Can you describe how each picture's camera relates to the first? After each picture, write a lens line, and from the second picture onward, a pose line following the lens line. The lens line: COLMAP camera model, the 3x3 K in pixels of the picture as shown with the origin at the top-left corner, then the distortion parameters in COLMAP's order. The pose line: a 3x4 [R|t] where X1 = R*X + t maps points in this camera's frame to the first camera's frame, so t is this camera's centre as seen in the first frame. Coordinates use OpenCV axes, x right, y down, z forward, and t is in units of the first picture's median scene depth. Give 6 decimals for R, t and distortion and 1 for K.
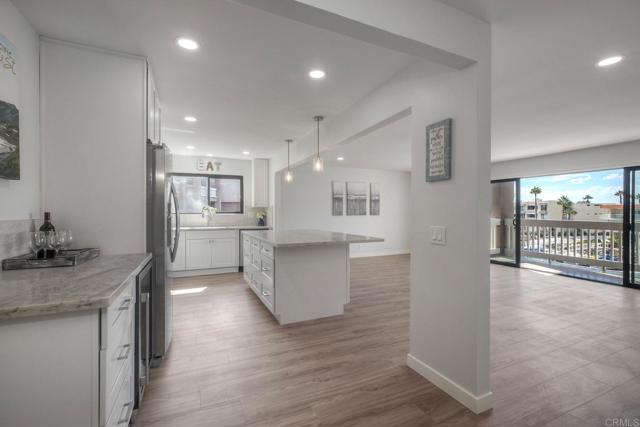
lens RADIAL K [[285.8, 0, 317.8], [0, 285.8, 212.6], [0, 0, 1]] dist [0.003325, 0.000559]
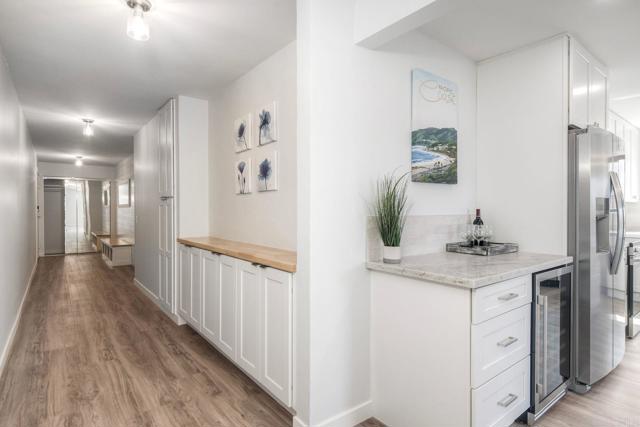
lens RADIAL K [[335.6, 0, 316.3], [0, 335.6, 209.9], [0, 0, 1]] dist [0.000747, -0.000900]
pose [[0.222313, 0.004957, -0.974963, 0.155442], [-0.005654, 0.999977, 0.003795, 0.000916], [0.974959, 0.004669, 0.222336, 0.019137]]
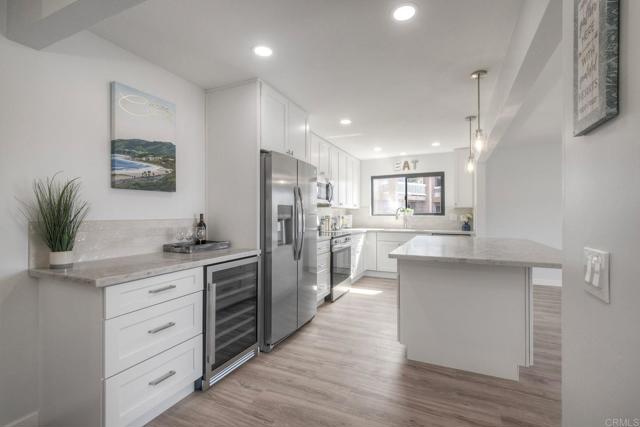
lens RADIAL K [[285.8, 0, 319.0], [0, 285.8, 213.6], [0, 0, 1]] dist [0.003325, 0.000559]
pose [[0.656087, -0.000720, -0.754685, 0.289396], [-0.001185, 0.999997, -0.001985, 0.000435], [0.754684, 0.002197, 0.656085, 0.298134]]
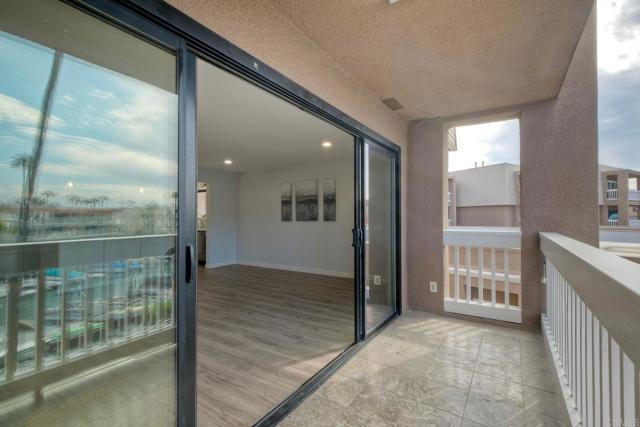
lens RADIAL K [[285.8, 0, 321.9], [0, 285.8, 214.9], [0, 0, 1]] dist [0.003325, 0.000559]
pose [[0.539717, -0.011680, -0.841766, 2.070988], [0.003586, 0.999927, -0.011575, 0.006543], [0.841839, 0.003229, 0.539719, 1.433169]]
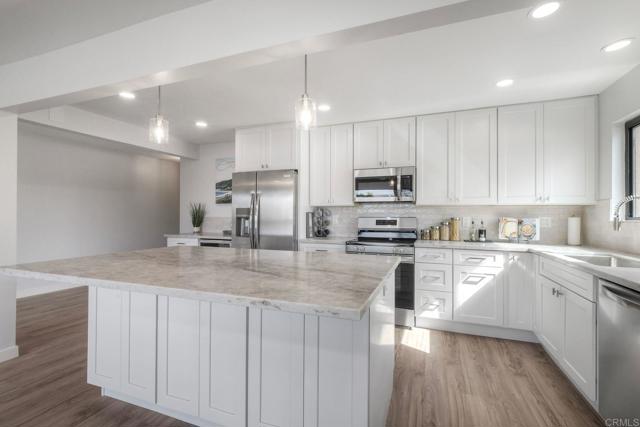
lens RADIAL K [[285.8, 0, 322.3], [0, 285.8, 215.7], [0, 0, 1]] dist [0.003325, 0.000559]
pose [[-0.706568, -0.005773, -0.707622, 0.192877], [-0.007615, 0.999971, -0.000554, 0.004288], [0.707604, 0.004997, -0.706591, 1.815397]]
